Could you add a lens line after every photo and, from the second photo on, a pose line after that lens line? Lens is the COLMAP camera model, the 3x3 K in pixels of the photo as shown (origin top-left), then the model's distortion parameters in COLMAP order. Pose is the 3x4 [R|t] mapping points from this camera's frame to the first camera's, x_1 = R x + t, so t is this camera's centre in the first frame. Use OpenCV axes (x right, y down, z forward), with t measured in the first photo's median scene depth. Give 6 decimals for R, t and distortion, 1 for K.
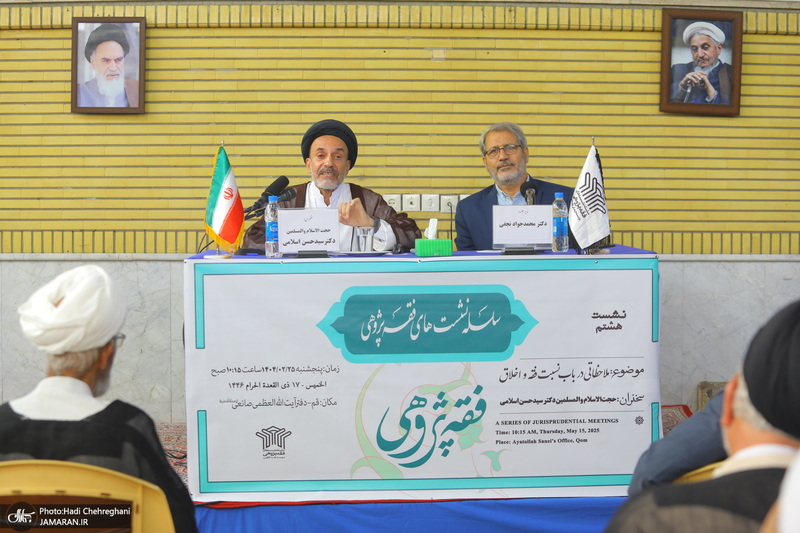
lens RADIAL K [[1593.3, 0, 400.0], [0, 1593.3, 266.5], [0, 0, 1]] dist [-0.344932, 0.038763]
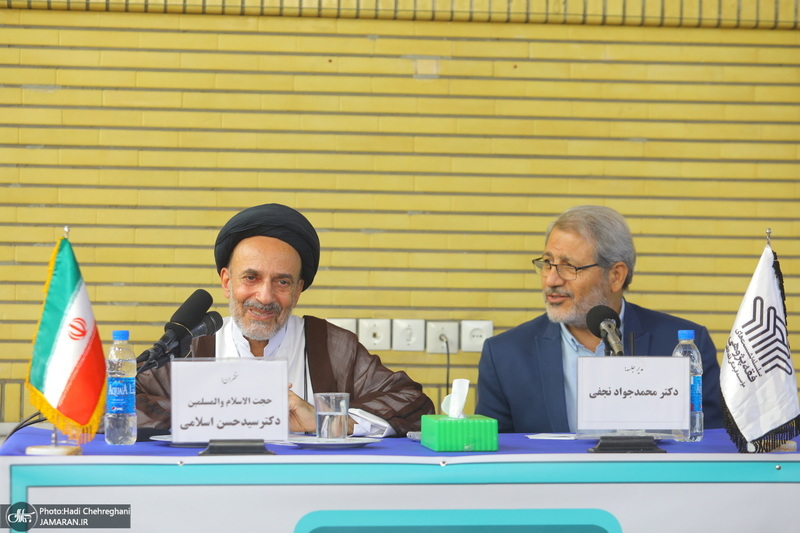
lens RADIAL K [[2516.2, 0, 400.0], [0, 2516.2, 266.5], [0, 0, 1]] dist [0.041882, 1.312747]
pose [[0.997863, 0.013740, 0.063877, -0.041133], [-0.010356, 0.998541, -0.053001, -0.017544], [-0.064512, 0.052226, 0.996549, 0.124453]]
